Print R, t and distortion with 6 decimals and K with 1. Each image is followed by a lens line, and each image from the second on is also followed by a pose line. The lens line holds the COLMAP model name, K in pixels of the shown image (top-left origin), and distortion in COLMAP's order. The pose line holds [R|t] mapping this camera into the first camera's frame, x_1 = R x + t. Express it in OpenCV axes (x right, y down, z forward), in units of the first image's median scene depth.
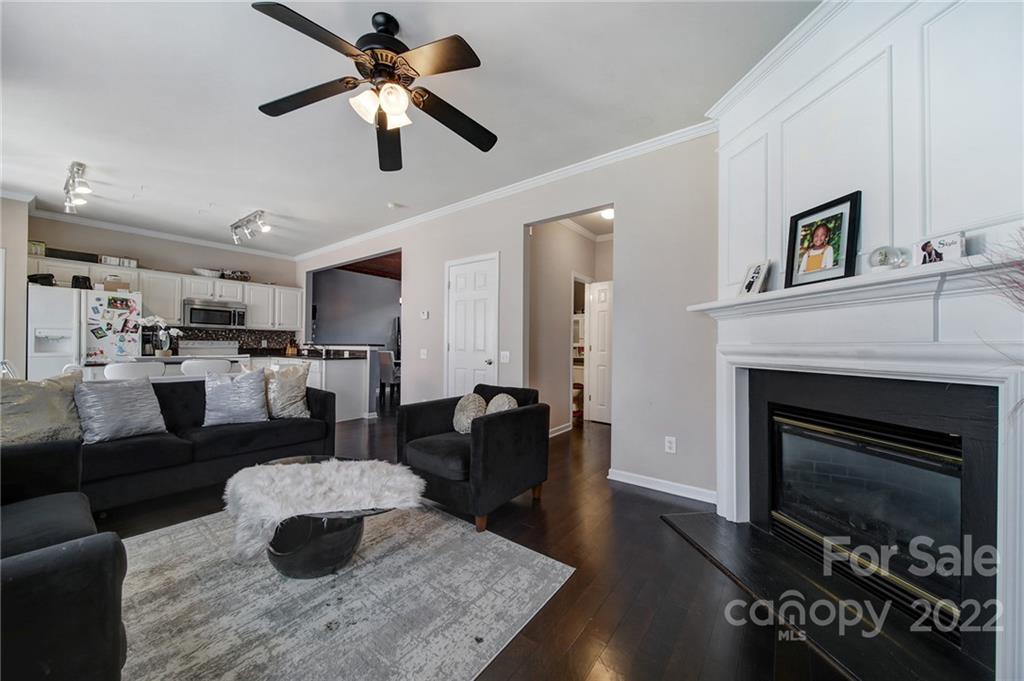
lens RADIAL K [[353.7, 0, 511.8], [0, 353.7, 345.2], [0, 0, 1]] dist [-0.012195, -0.000033]
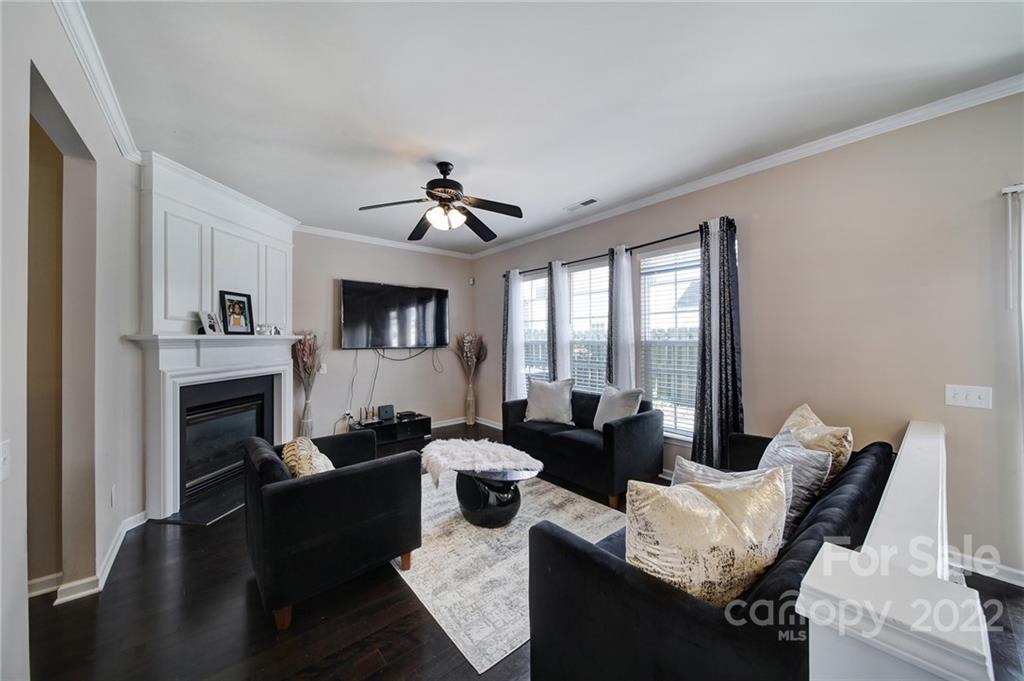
lens RADIAL K [[364.3, 0, 511.8], [0, 364.3, 336.0], [0, 0, 1]] dist [-0.002434, -0.000181]
pose [[-0.976235, -0.000697, 0.216715, -1.007984], [-0.002411, 0.999968, -0.007644, -0.141840], [-0.216703, -0.007985, -0.976205, 2.541083]]
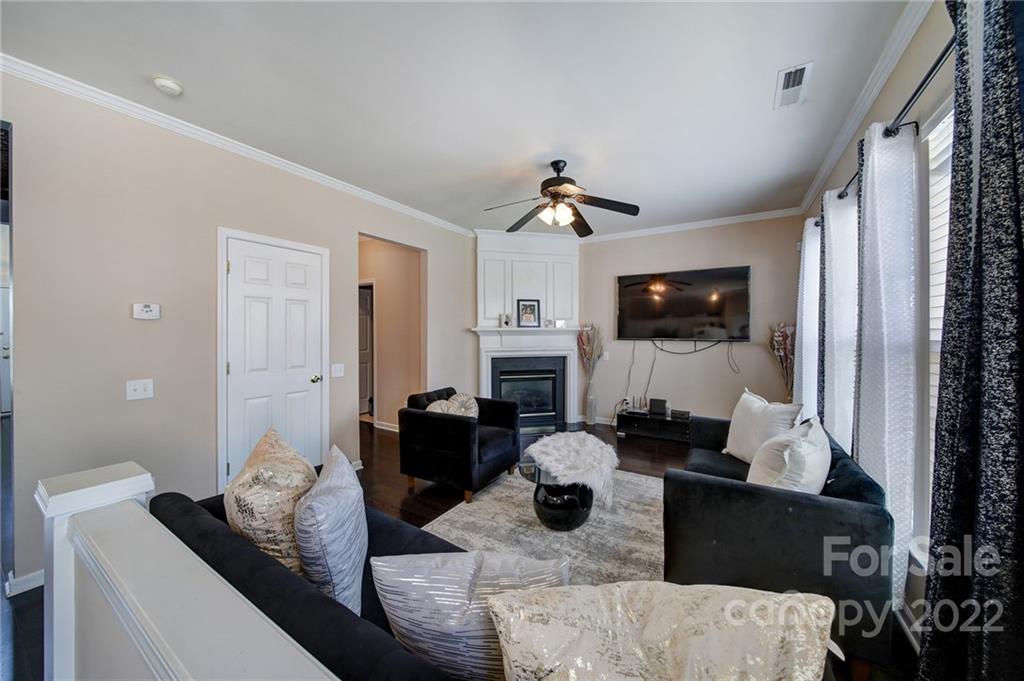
lens RADIAL K [[364.3, 0, 511.8], [0, 364.3, 336.0], [0, 0, 1]] dist [-0.002434, -0.000181]
pose [[-0.089014, -0.024605, 0.995726, -2.050432], [-0.002205, 0.999697, 0.024506, -0.163189], [-0.996028, -0.000014, -0.089042, 1.355927]]
